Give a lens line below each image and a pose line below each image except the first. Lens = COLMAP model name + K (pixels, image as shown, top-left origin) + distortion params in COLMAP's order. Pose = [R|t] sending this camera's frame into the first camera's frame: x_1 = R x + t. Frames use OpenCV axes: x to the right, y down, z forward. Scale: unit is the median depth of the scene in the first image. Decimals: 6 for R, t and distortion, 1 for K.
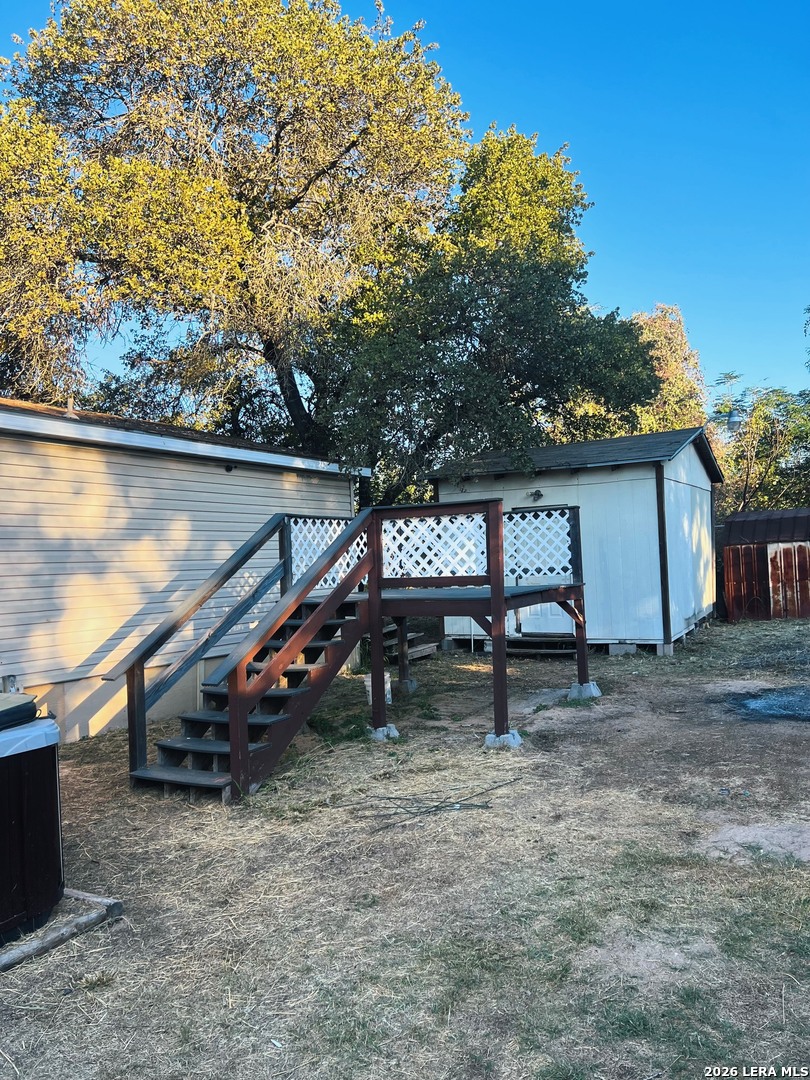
lens RADIAL K [[808.9, 0, 406.0], [0, 808.9, 543.9], [0, 0, 1]] dist [0.066785, -0.062984]
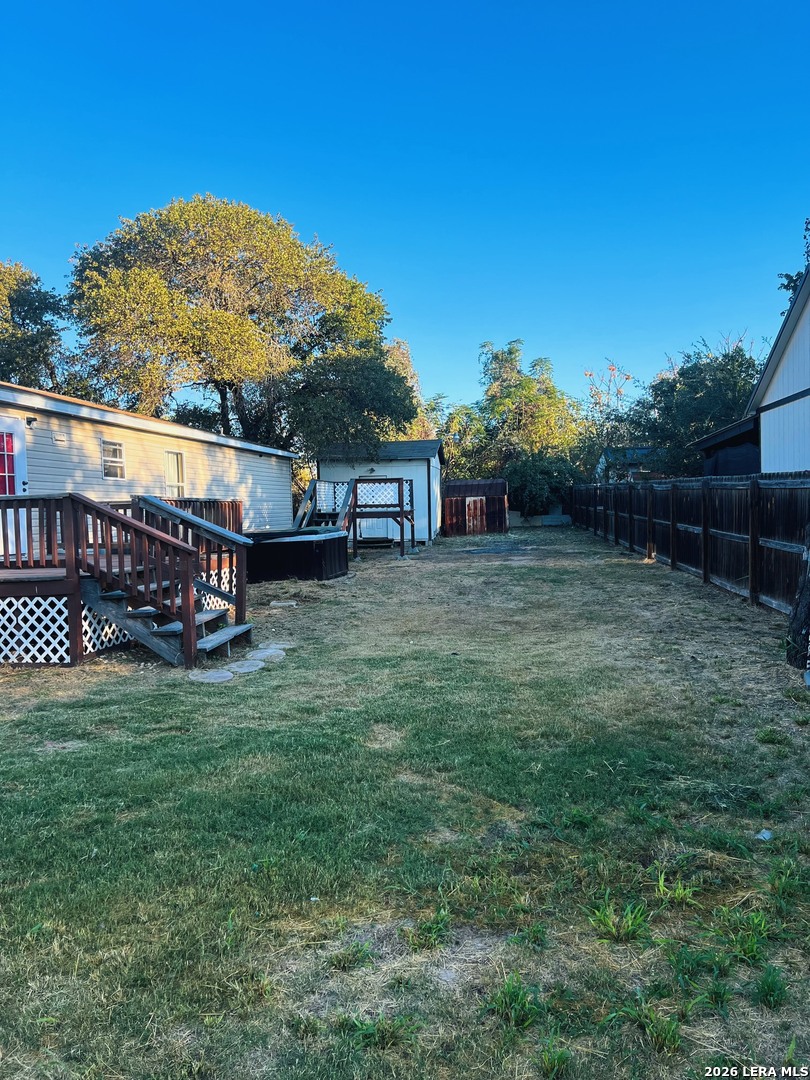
lens RADIAL K [[808.9, 0, 405.8], [0, 808.9, 537.1], [0, 0, 1]] dist [0.066785, -0.062984]
pose [[0.925848, 0.007404, 0.377825, -0.906268], [-0.026630, 0.998601, 0.045685, 0.022801], [-0.376958, -0.052359, 0.924749, -1.598134]]
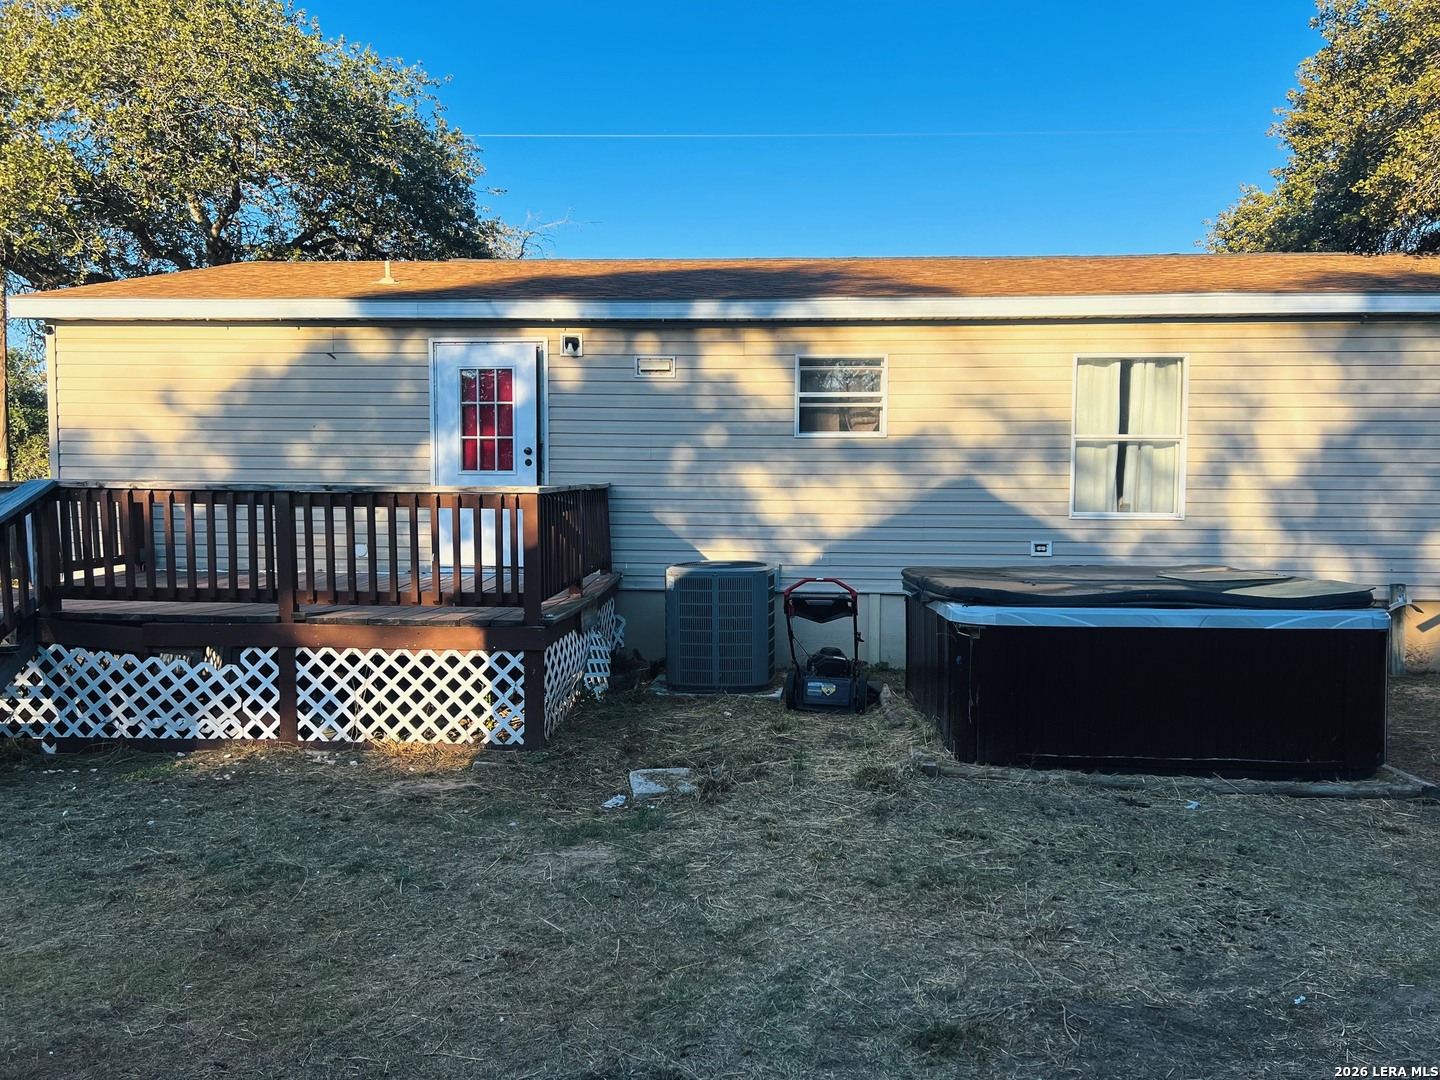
lens RADIAL K [[1078.5, 0, 715.4], [0, 1078.5, 536.1], [0, 0, 1]] dist [0.066785, -0.062984]
pose [[0.474784, 0.085811, -0.875909, 0.222014], [0.000929, 0.995186, 0.097999, -0.014755], [0.880102, -0.047342, 0.472419, -0.251005]]
